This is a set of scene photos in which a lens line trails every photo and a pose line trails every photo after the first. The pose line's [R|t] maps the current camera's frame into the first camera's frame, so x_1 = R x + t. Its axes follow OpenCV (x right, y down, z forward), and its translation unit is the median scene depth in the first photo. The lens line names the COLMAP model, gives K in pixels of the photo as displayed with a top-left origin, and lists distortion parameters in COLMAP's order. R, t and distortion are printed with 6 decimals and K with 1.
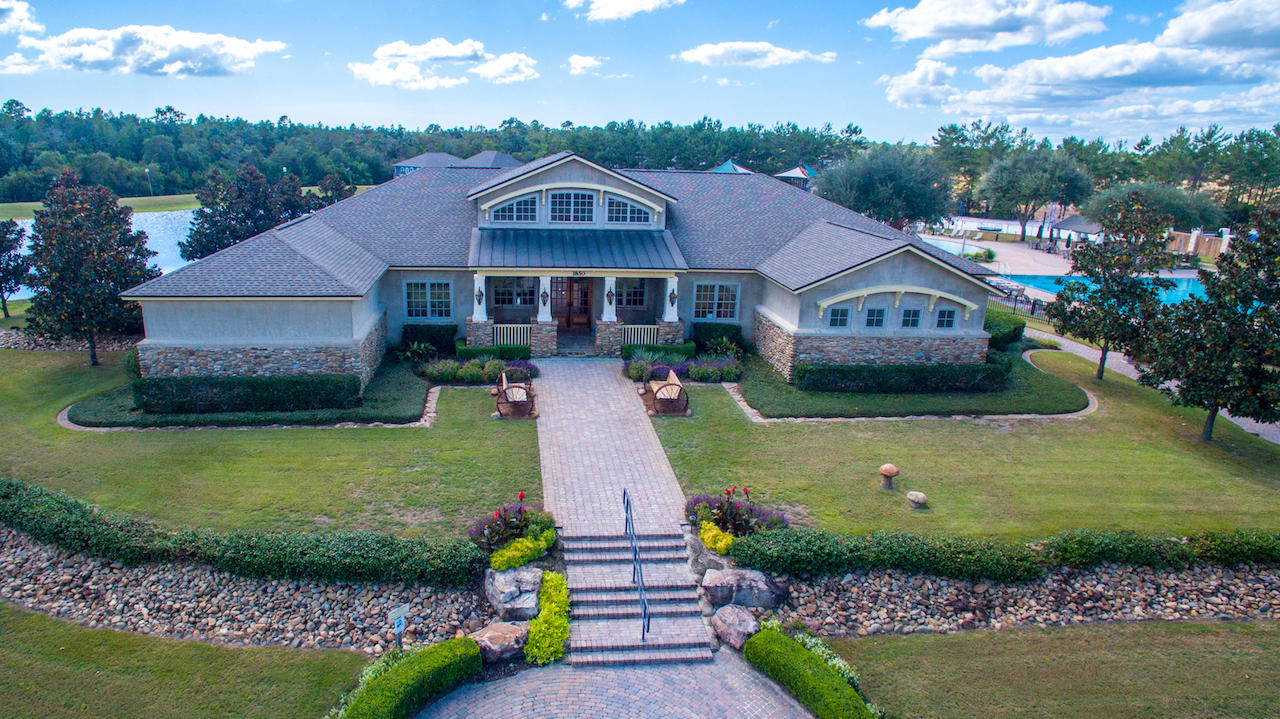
lens RADIAL K [[815.4, 0, 640.0], [0, 815.4, 359.5], [0, 0, 1]] dist [-0.081227, 0.001084]
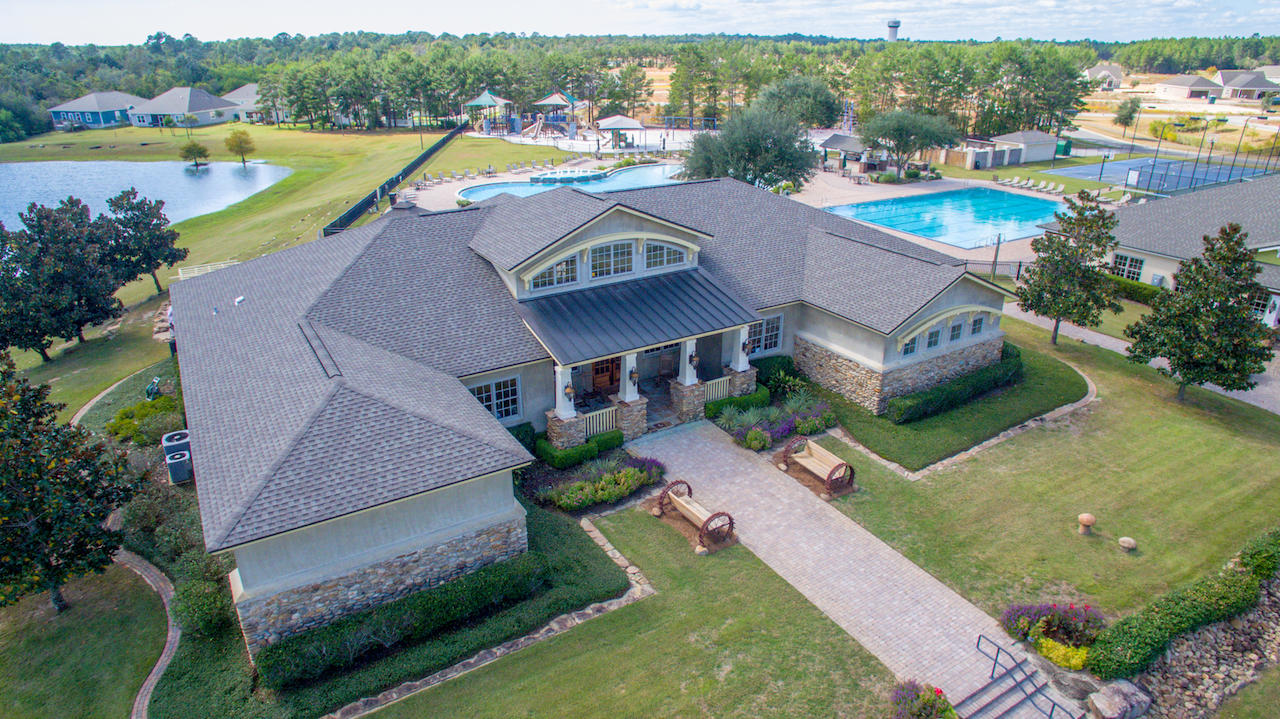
lens RADIAL K [[776.0, 0, 632.5], [0, 776.0, 311.7], [0, 0, 1]] dist [-0.117057, 0.086410]
pose [[0.906369, -0.172169, 0.385814, -0.430824], [0.133028, 0.983049, 0.126170, -0.252194], [-0.400996, -0.063033, 0.913909, 0.217712]]
